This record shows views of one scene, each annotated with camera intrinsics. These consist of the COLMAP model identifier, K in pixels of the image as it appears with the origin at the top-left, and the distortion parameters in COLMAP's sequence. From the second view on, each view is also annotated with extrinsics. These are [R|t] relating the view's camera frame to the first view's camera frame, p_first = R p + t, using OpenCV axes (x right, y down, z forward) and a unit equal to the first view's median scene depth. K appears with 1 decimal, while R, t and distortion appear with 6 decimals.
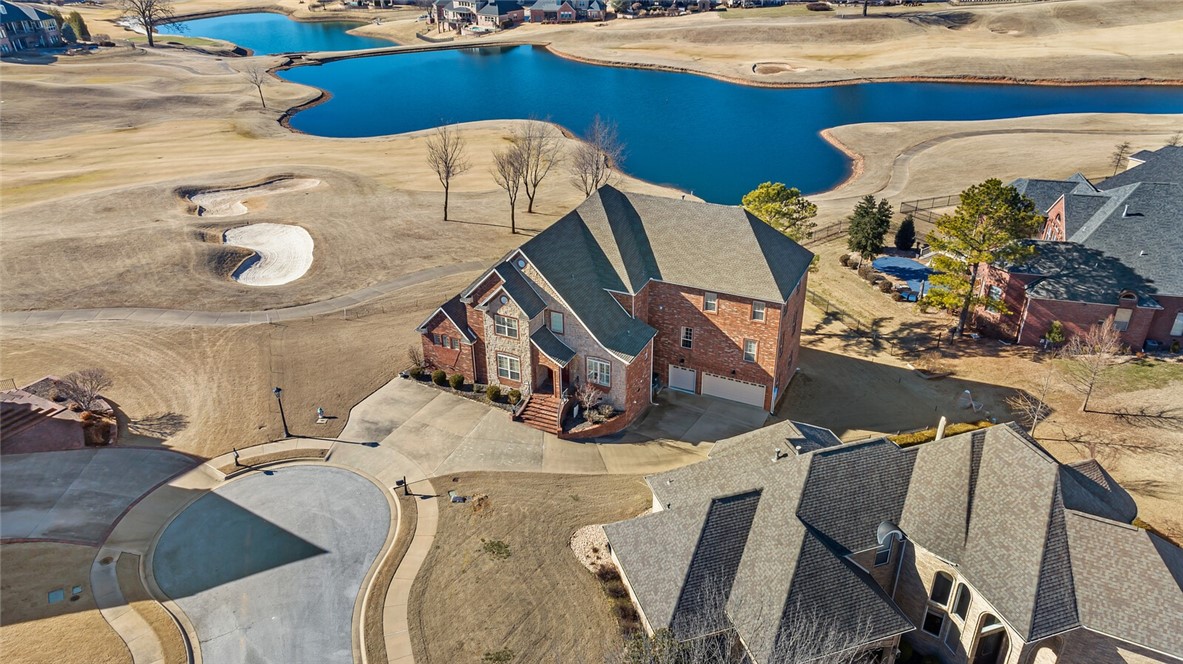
lens RADIAL K [[826.4, 0, 591.5], [0, 826.4, 332.0], [0, 0, 1]] dist [-0.002219, 0.004244]
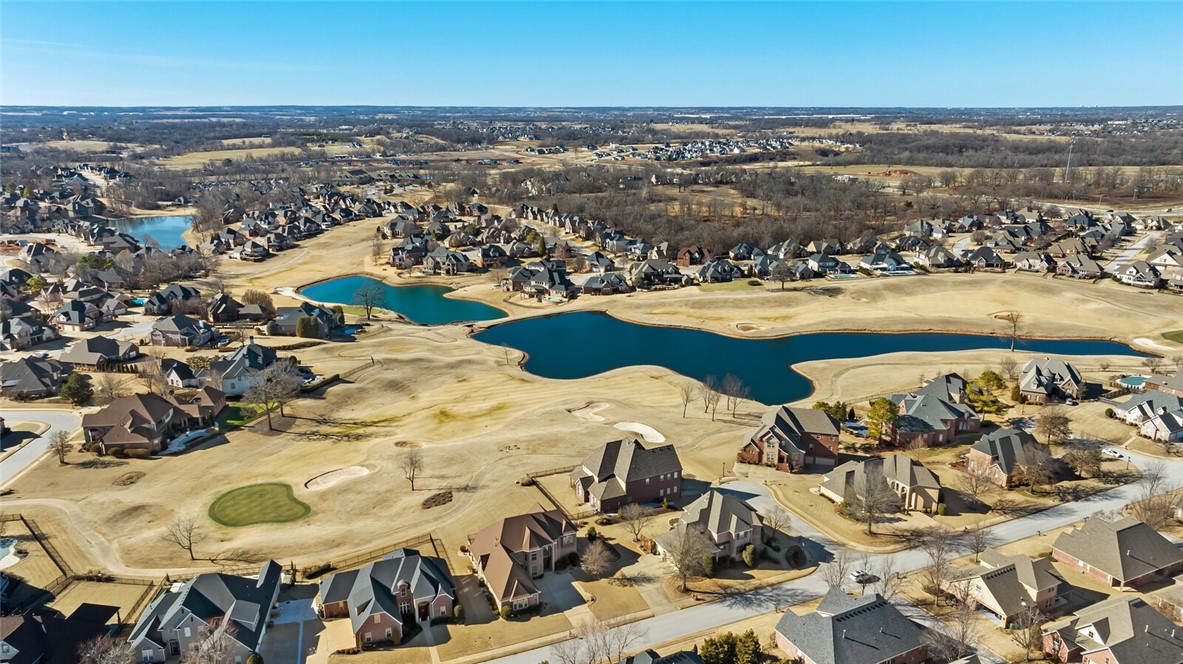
lens RADIAL K [[826.4, 0, 591.5], [0, 826.4, 332.0], [0, 0, 1]] dist [-0.002219, 0.004244]
pose [[0.987284, -0.034748, 0.155121, -0.629213], [0.068413, 0.973703, -0.217307, 0.107831], [-0.143491, 0.225156, 0.963699, -1.117701]]
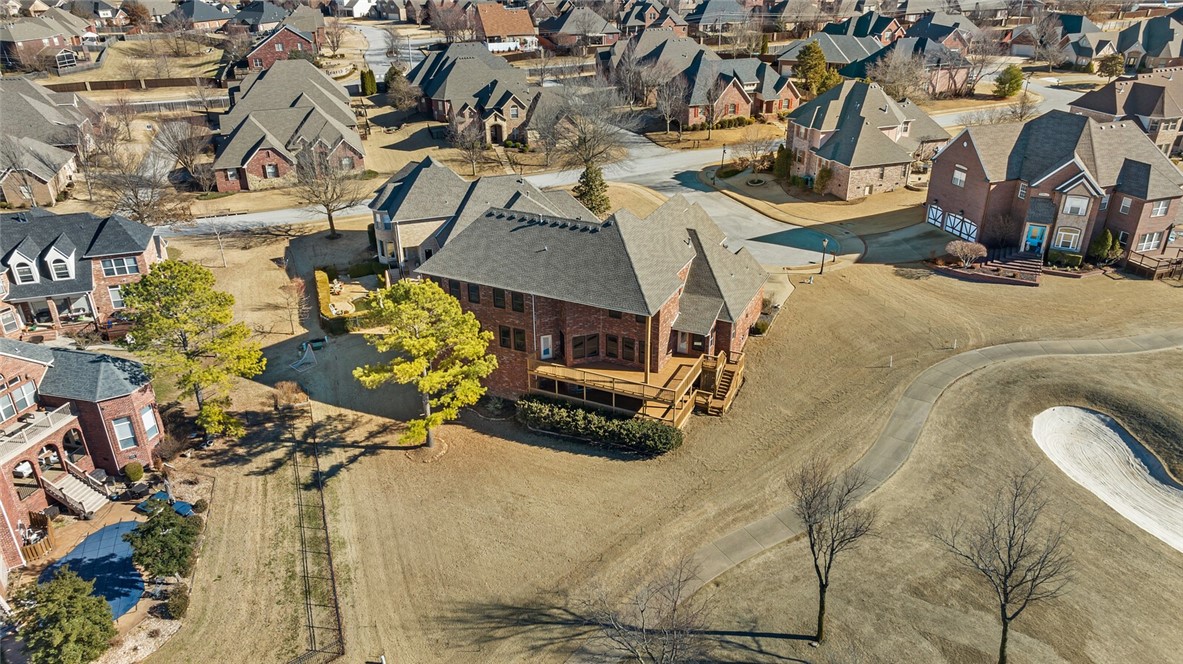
lens RADIAL K [[826.4, 0, 591.5], [0, 826.4, 332.0], [0, 0, 1]] dist [-0.002219, 0.004244]
pose [[-0.999810, 0.019005, -0.004255, 0.024946], [0.007651, 0.584225, 0.811556, -0.430520], [0.017909, 0.811369, -0.584259, 0.805575]]
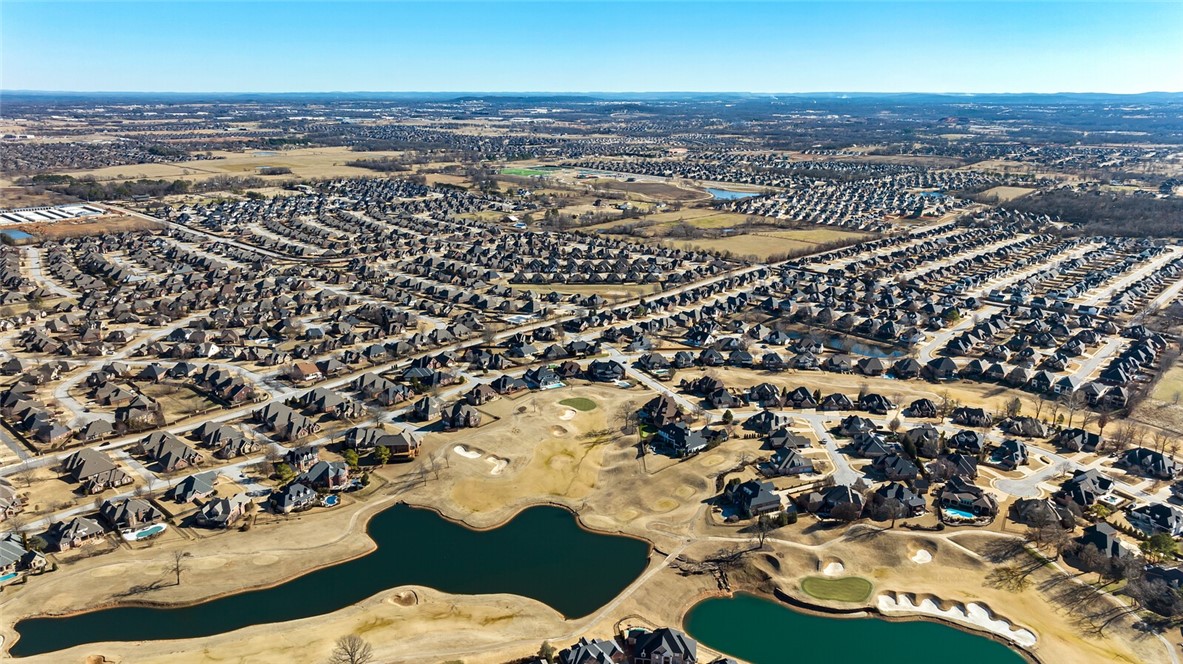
lens RADIAL K [[826.4, 0, 591.5], [0, 826.4, 332.0], [0, 0, 1]] dist [-0.002219, 0.004244]
pose [[-0.871159, 0.142371, -0.469906, 0.920347], [-0.224736, 0.735285, 0.639413, -2.937675], [0.436549, 0.662636, -0.608554, 2.769662]]
